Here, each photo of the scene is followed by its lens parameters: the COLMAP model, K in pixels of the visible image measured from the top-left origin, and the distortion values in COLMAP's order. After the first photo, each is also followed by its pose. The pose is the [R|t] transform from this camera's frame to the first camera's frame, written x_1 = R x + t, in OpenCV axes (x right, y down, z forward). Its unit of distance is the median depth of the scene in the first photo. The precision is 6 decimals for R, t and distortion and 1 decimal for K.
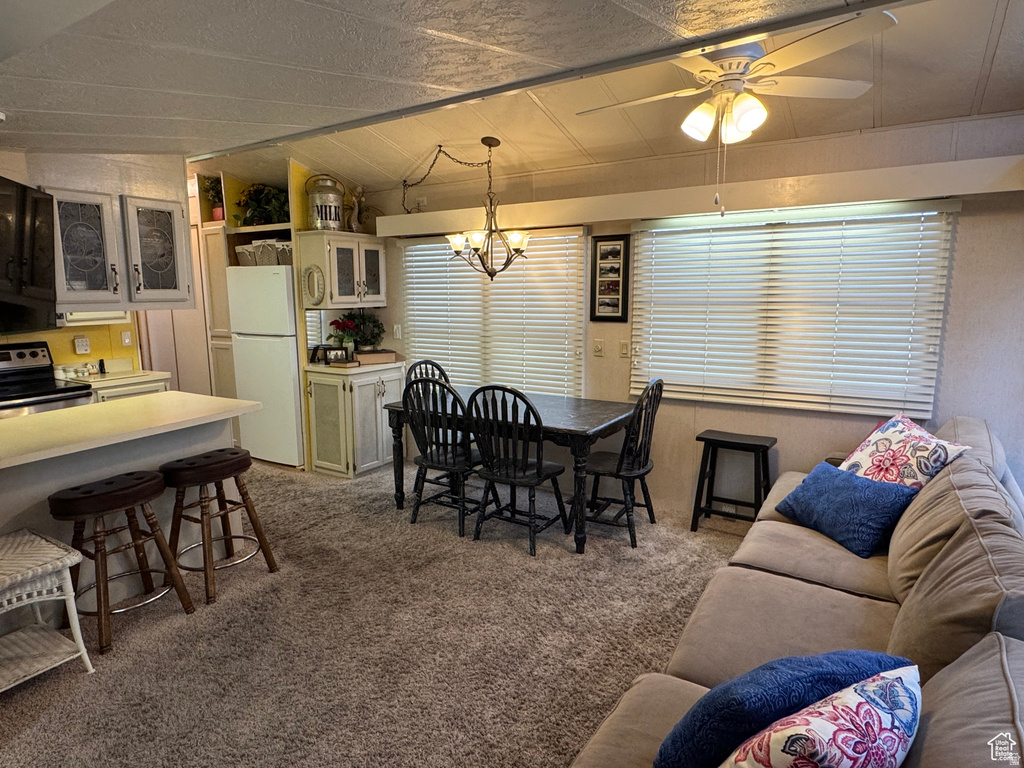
lens RADIAL K [[601.2, 0, 508.6], [0, 601.2, 384.3], [0, 0, 1]] dist [0.000348, 0.000581]
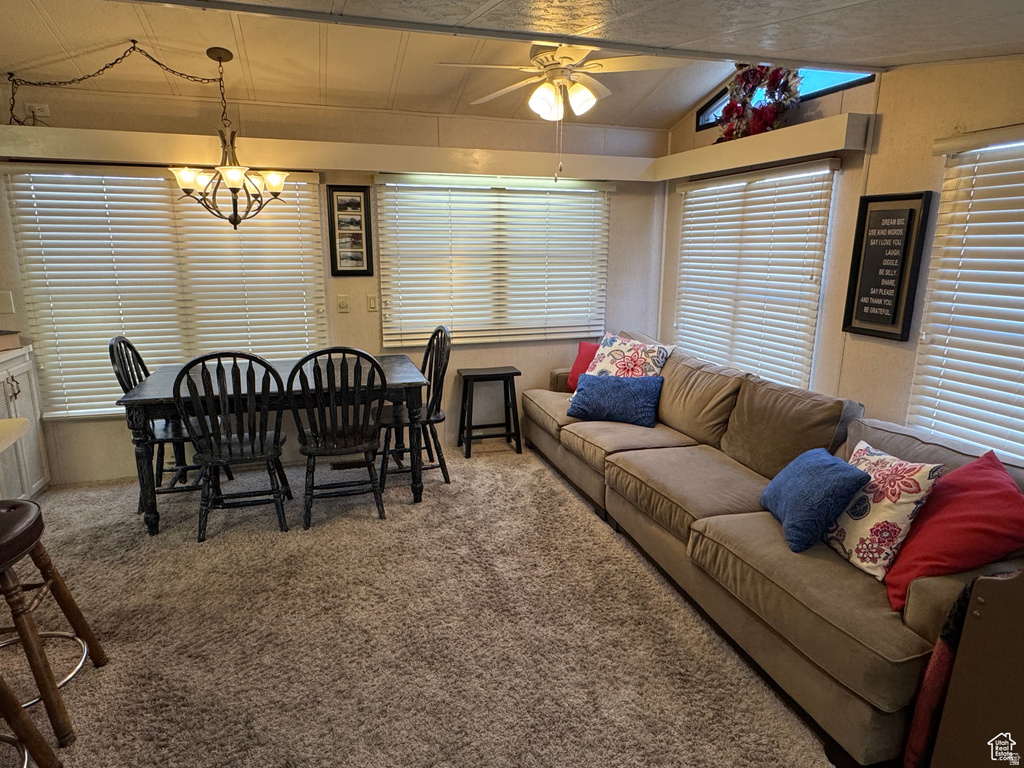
lens RADIAL K [[601.2, 0, 506.7], [0, 601.2, 382.6], [0, 0, 1]] dist [0.000348, 0.000581]
pose [[0.649799, -0.158511, 0.743394, -0.442420], [0.110179, 0.987327, 0.114217, -0.018188], [-0.752078, 0.007689, 0.659029, 0.179185]]
